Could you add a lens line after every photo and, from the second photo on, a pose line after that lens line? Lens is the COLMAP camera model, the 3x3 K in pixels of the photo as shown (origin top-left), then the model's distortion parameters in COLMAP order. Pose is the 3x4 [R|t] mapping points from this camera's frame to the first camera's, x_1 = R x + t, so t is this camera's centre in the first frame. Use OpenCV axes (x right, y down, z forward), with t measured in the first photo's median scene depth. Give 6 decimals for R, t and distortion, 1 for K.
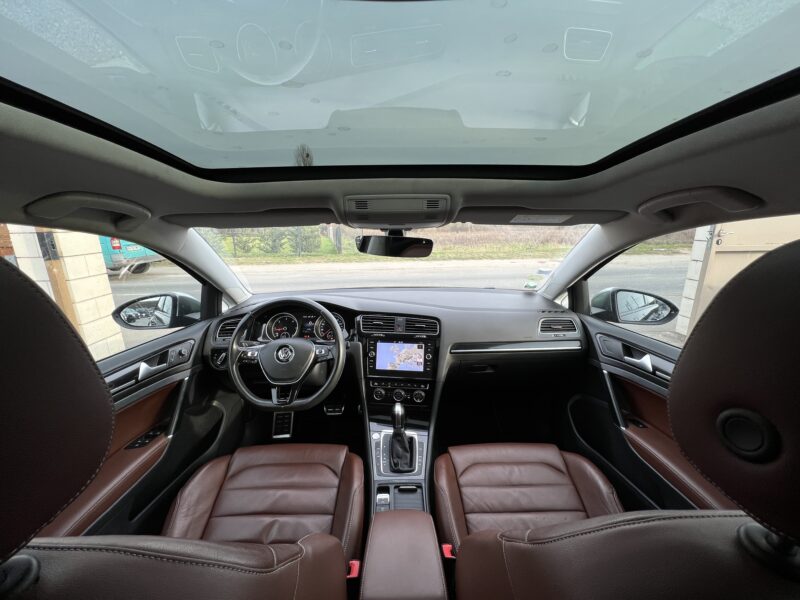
lens RADIAL K [[322.9, 0, 400.3], [0, 322.9, 308.0], [0, 0, 1]] dist [-0.001196, -0.000052]
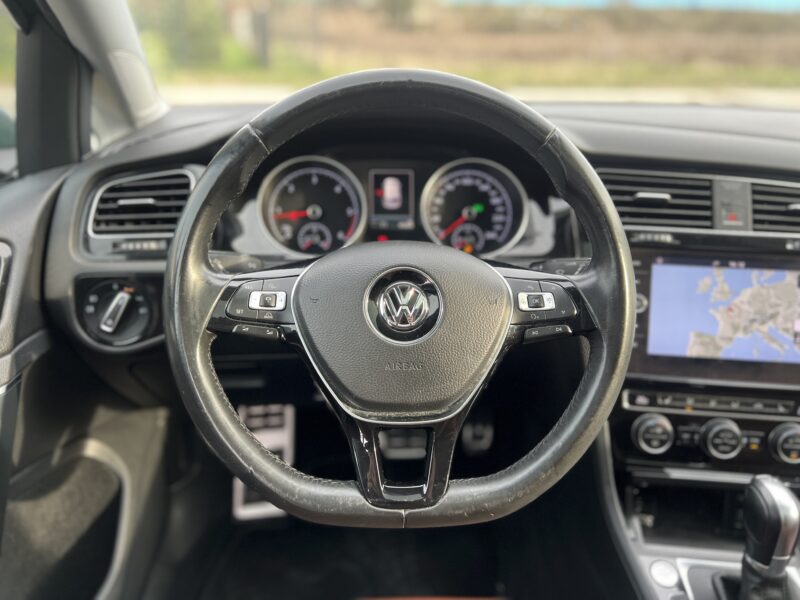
lens RADIAL K [[608.3, 0, 398.4], [0, 608.3, 312.3], [0, 0, 1]] dist [0.010239, 0.002916]
pose [[0.998651, 0.012148, 0.050493, -0.333540], [-0.021472, 0.981847, 0.188457, 0.050979], [-0.047287, -0.189287, 0.980782, 0.466307]]
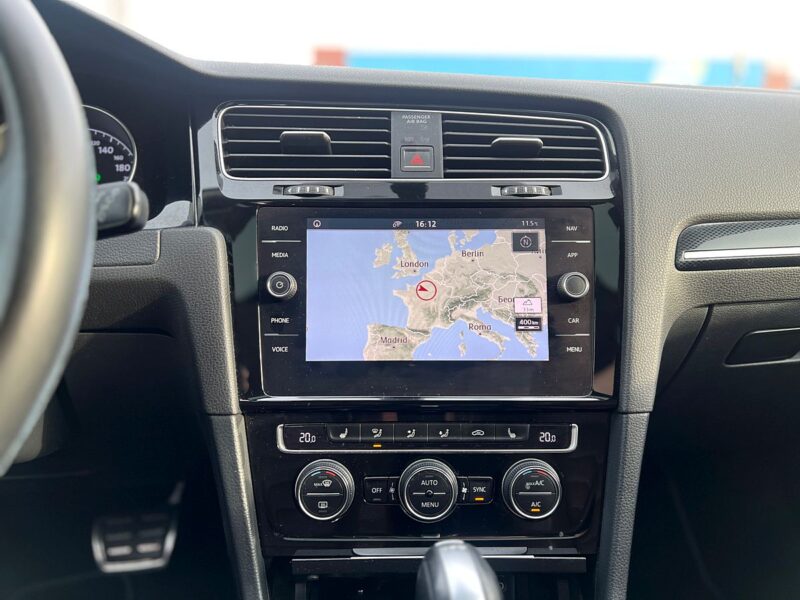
lens RADIAL K [[607.9, 0, 400.0], [0, 607.9, 300.0], [0, 0, 1]] dist [0.058889, -0.000210]
pose [[0.990936, -0.021057, 0.132673, -0.066560], [0.021540, 0.999766, -0.002211, 0.154451], [-0.132595, 0.005049, 0.991157, 0.628466]]
